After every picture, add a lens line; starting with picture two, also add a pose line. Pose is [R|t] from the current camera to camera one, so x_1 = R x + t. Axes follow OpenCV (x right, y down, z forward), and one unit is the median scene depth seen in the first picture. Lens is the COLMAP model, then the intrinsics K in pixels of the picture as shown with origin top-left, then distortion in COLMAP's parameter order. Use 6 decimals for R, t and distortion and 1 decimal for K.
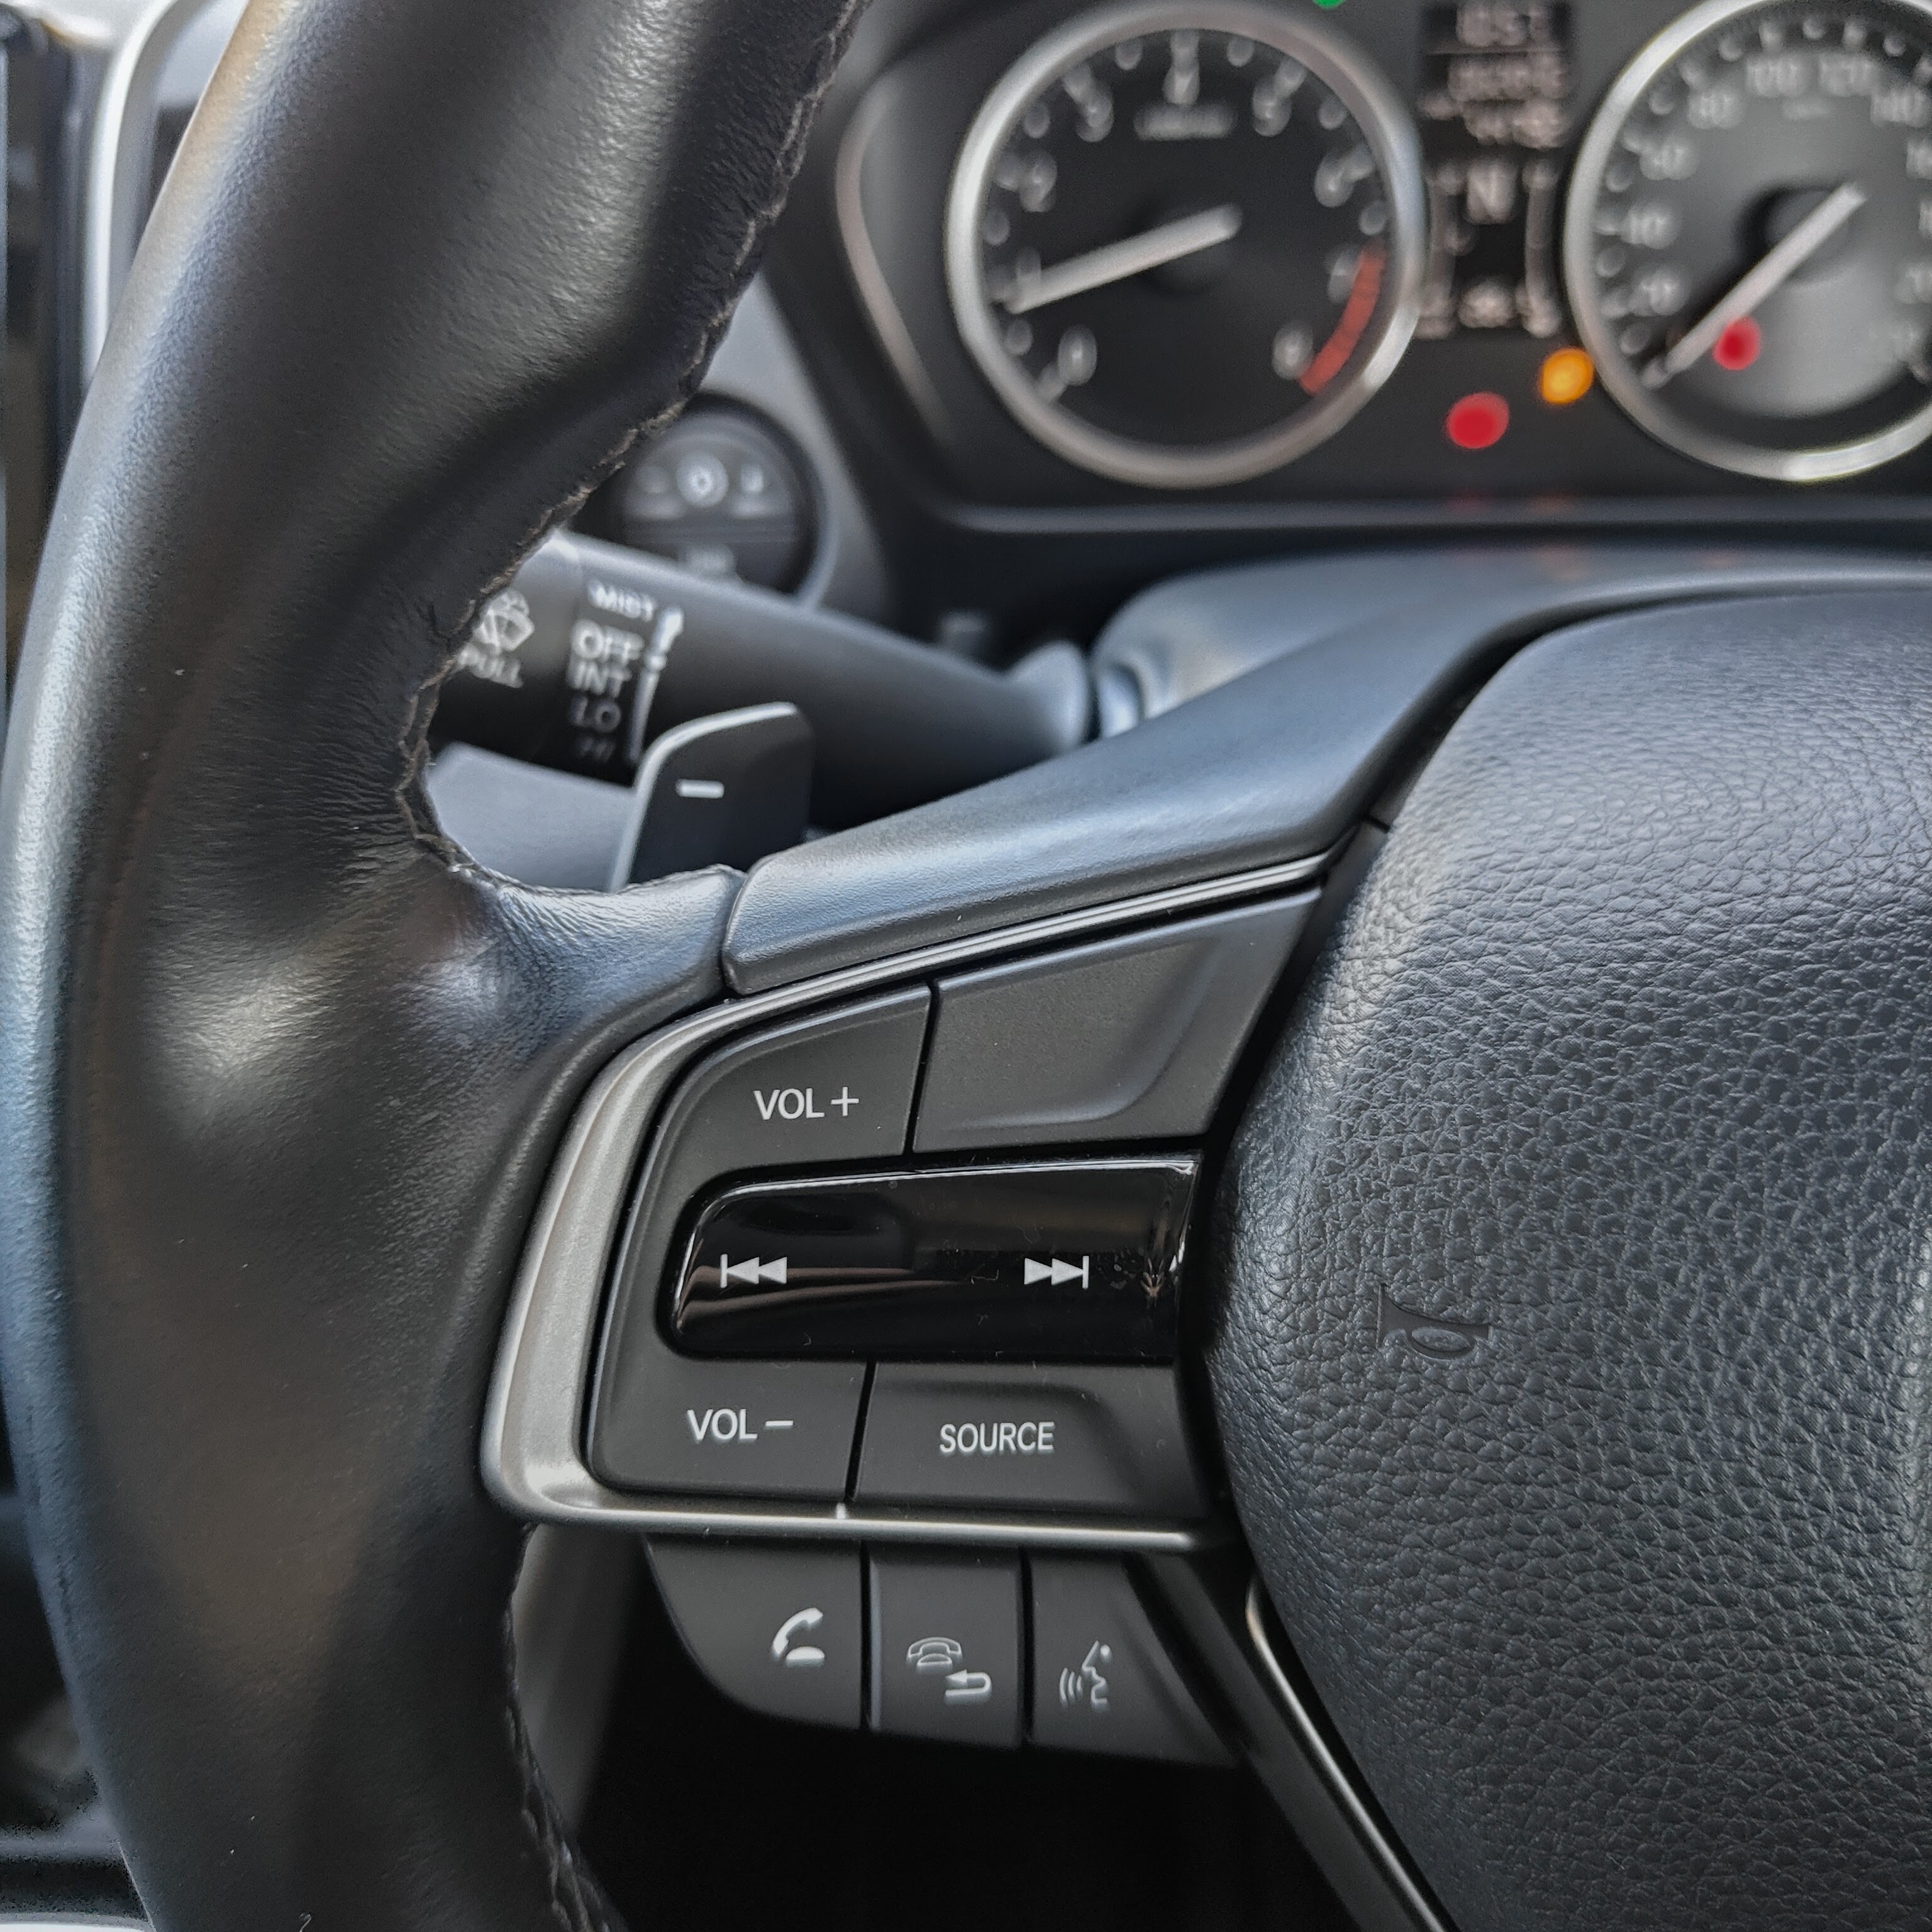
lens RADIAL K [[1895.1, 0, 934.6], [0, 1895.1, 961.5], [0, 0, 1]] dist [-0.010010, -0.068717]
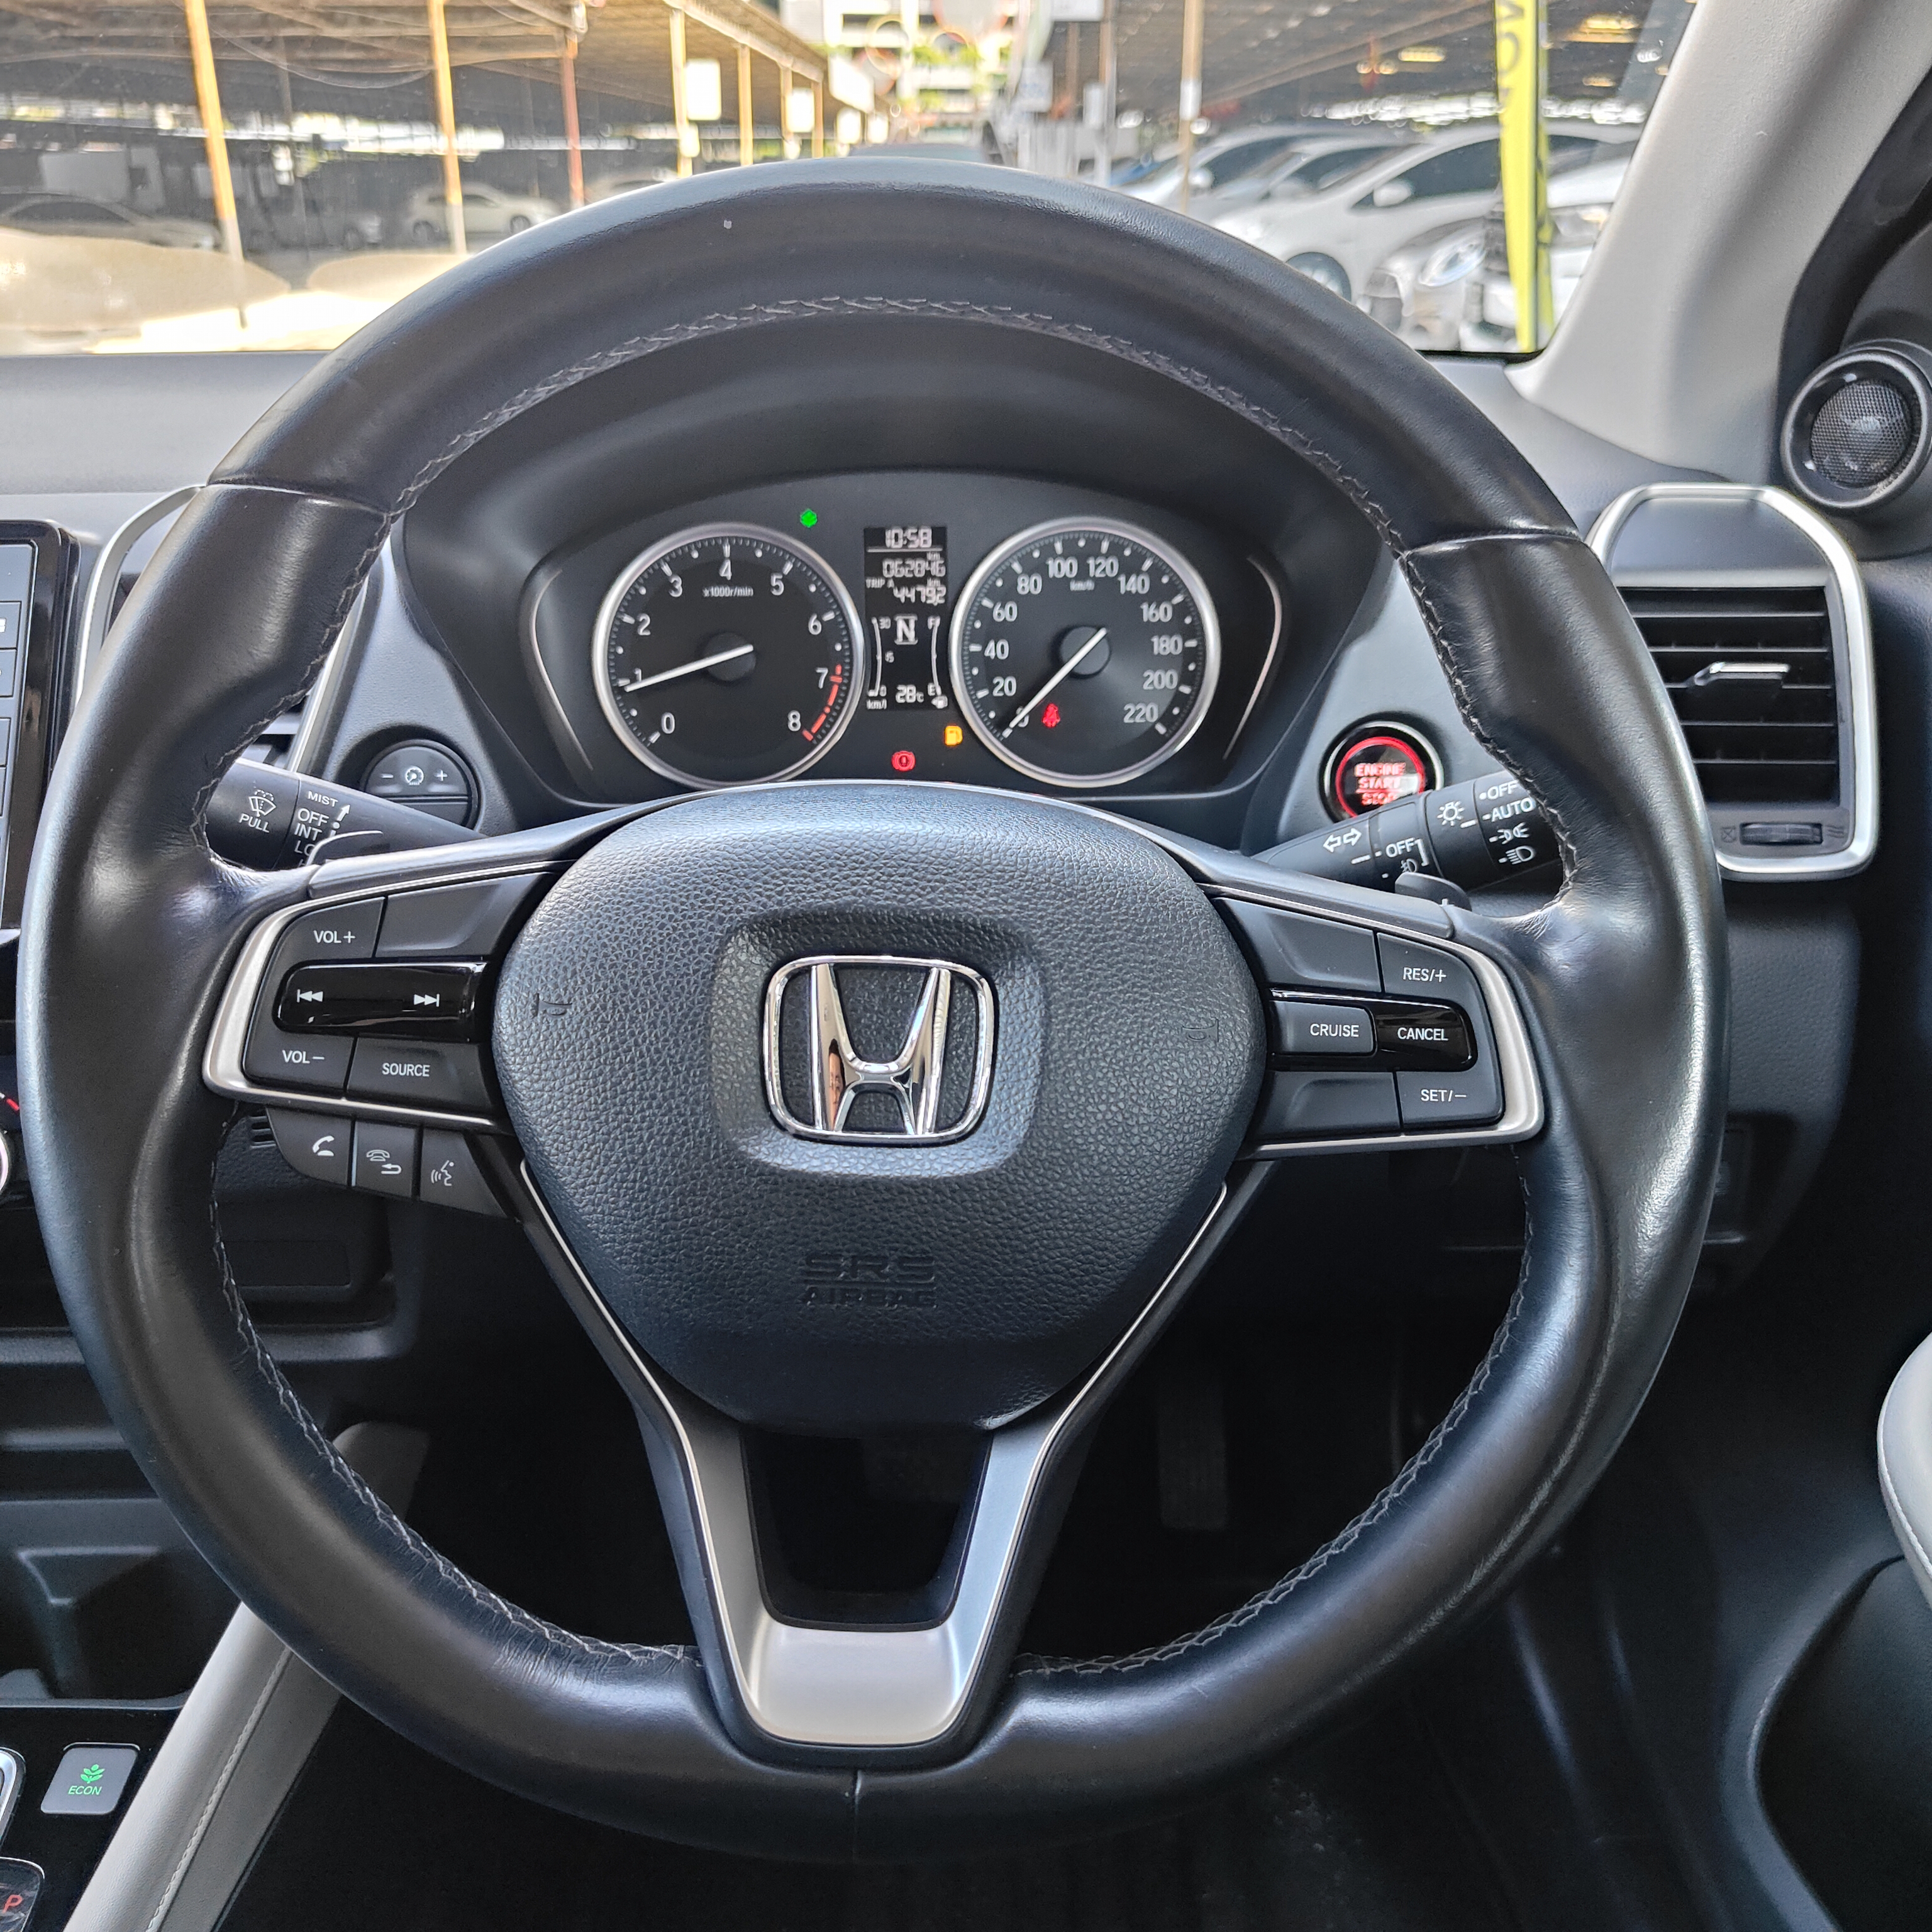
lens RADIAL K [[1821.2, 0, 980.0], [0, 1821.2, 960.9], [0, 0, 1]] dist [-0.009987, 0.024691]
pose [[0.997241, 0.003028, 0.074172, 0.613444], [0.012678, 0.977541, -0.210363, 0.621132], [-0.073143, 0.210723, 0.974806, -1.478059]]
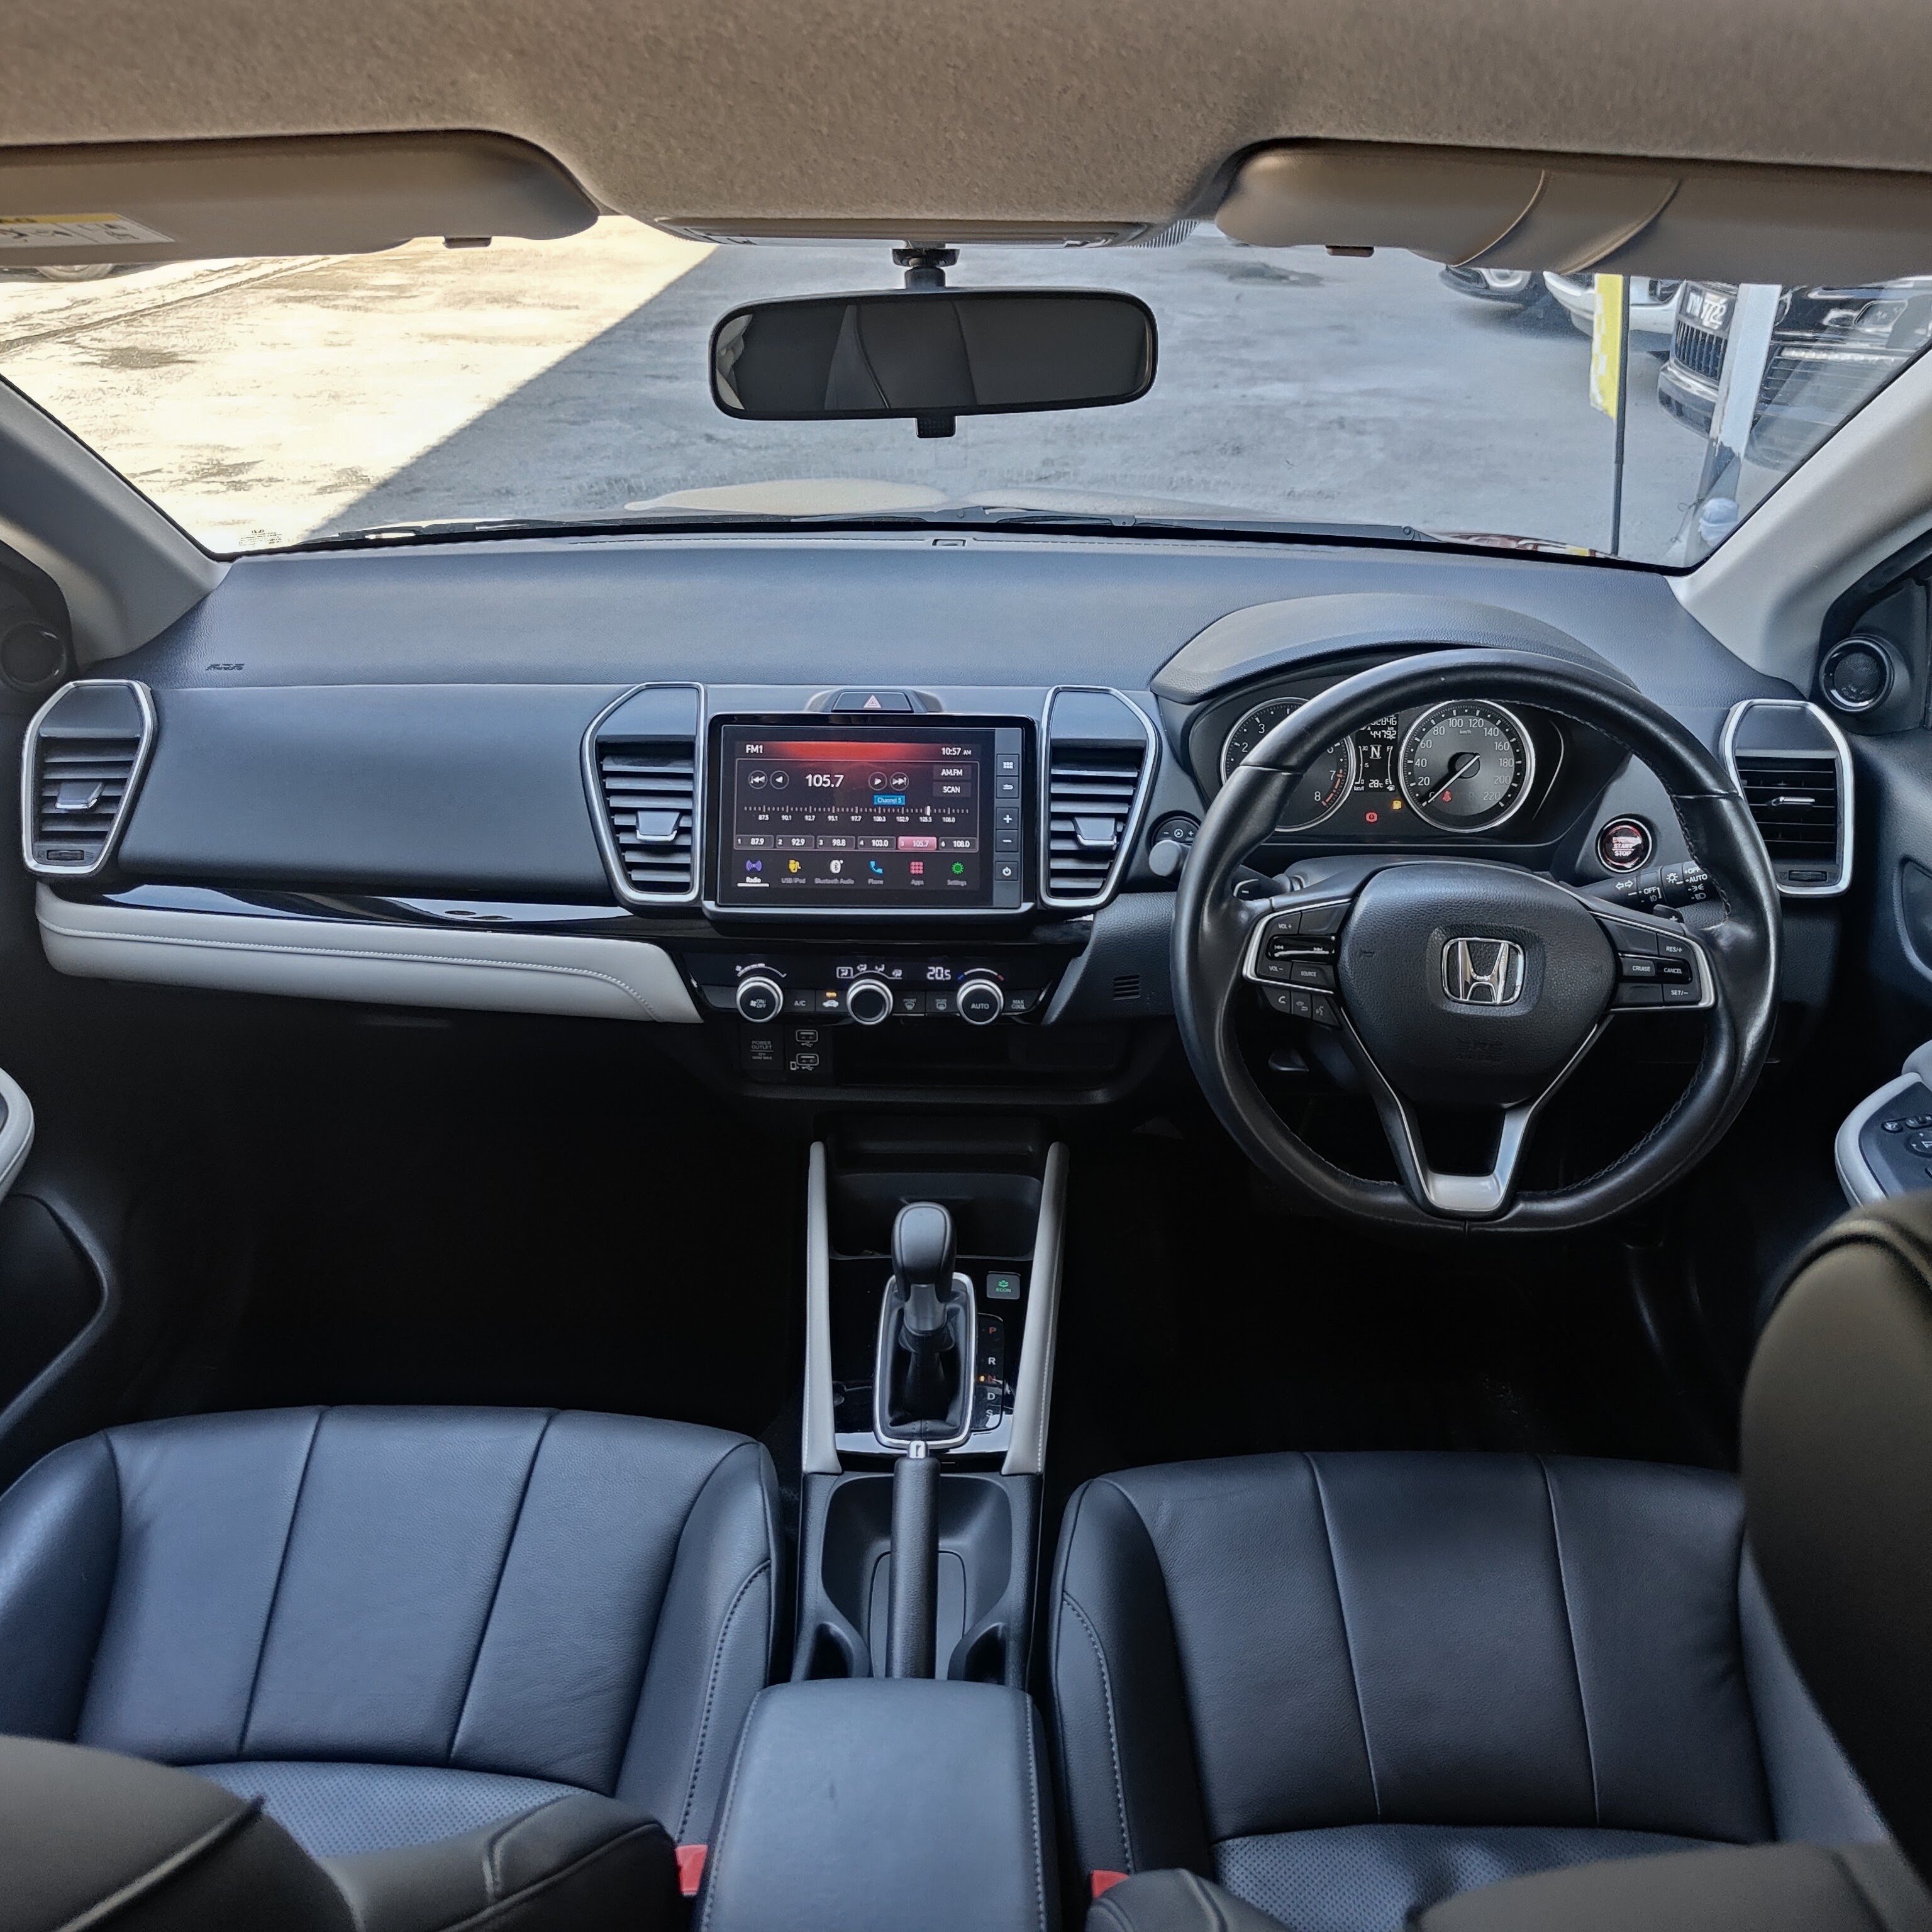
lens RADIAL K [[1821.2, 0, 980.0], [0, 1821.2, 960.9], [0, 0, 1]] dist [-0.009987, 0.024691]
pose [[0.997880, 0.023784, 0.060579, -1.612221], [-0.014973, 0.989760, -0.141956, 1.181825], [-0.063335, 0.140748, 0.988018, -5.695965]]
